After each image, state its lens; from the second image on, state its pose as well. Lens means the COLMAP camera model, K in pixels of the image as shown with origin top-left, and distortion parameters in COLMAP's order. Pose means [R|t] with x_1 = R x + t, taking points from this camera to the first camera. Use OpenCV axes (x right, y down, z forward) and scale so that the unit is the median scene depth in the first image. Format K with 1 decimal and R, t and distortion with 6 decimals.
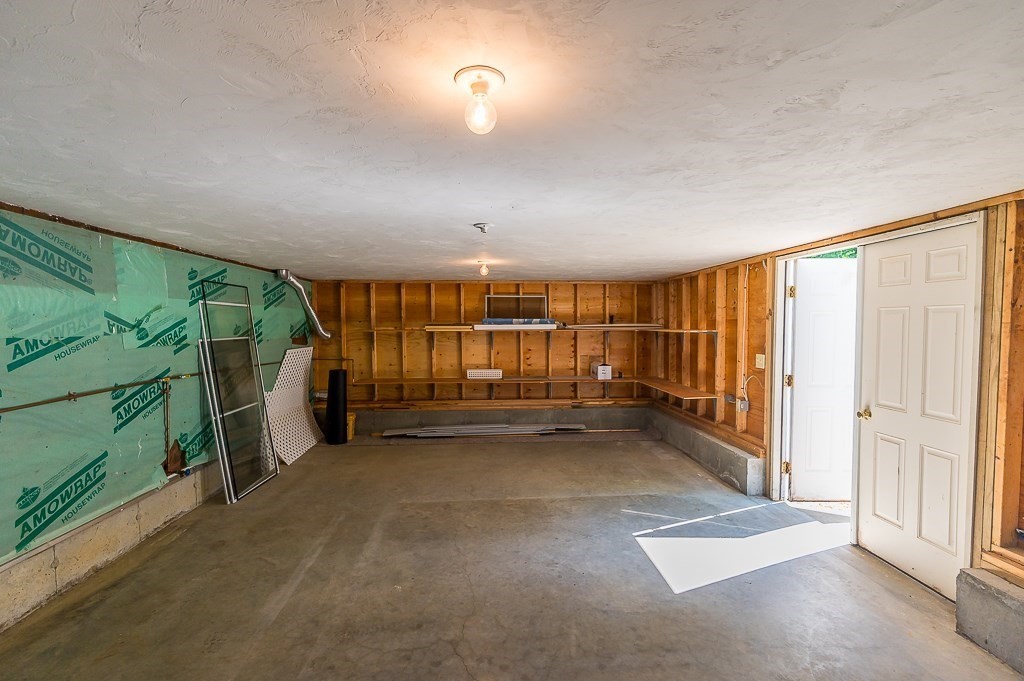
lens RADIAL K [[449.1, 0, 507.8], [0, 449.1, 342.9], [0, 0, 1]] dist [0.025791, 0.000426]
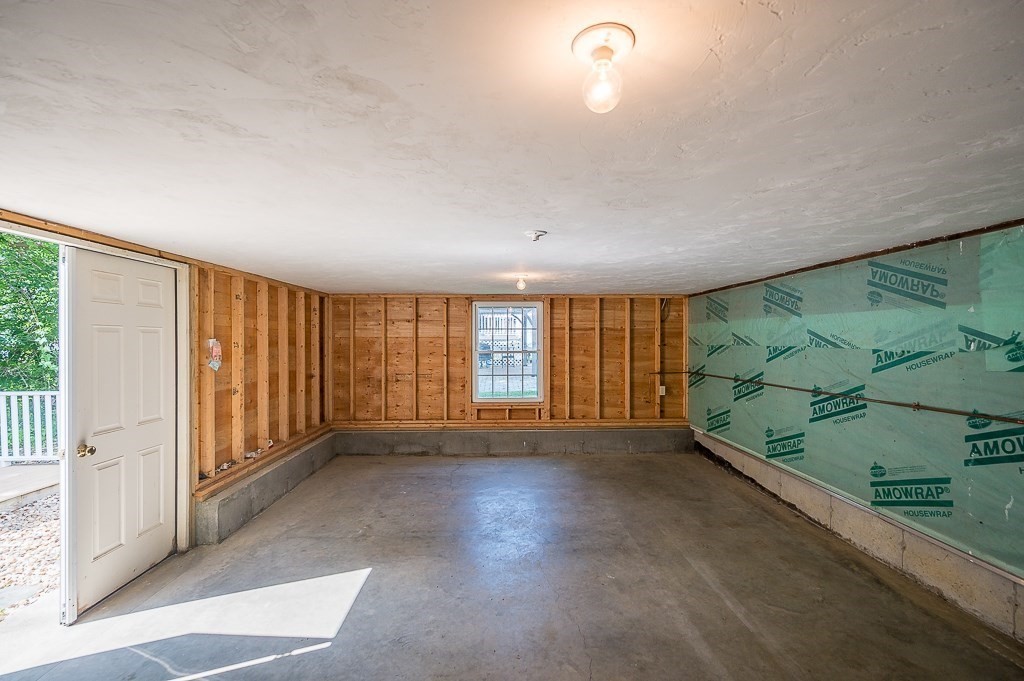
lens RADIAL K [[449.1, 0, 508.6], [0, 449.1, 339.6], [0, 0, 1]] dist [0.025791, 0.000426]
pose [[-0.999605, 0.004364, 0.027781, -0.024381], [0.005680, 0.998858, 0.047446, -0.095812], [-0.027542, 0.047585, -0.998487, 2.089569]]
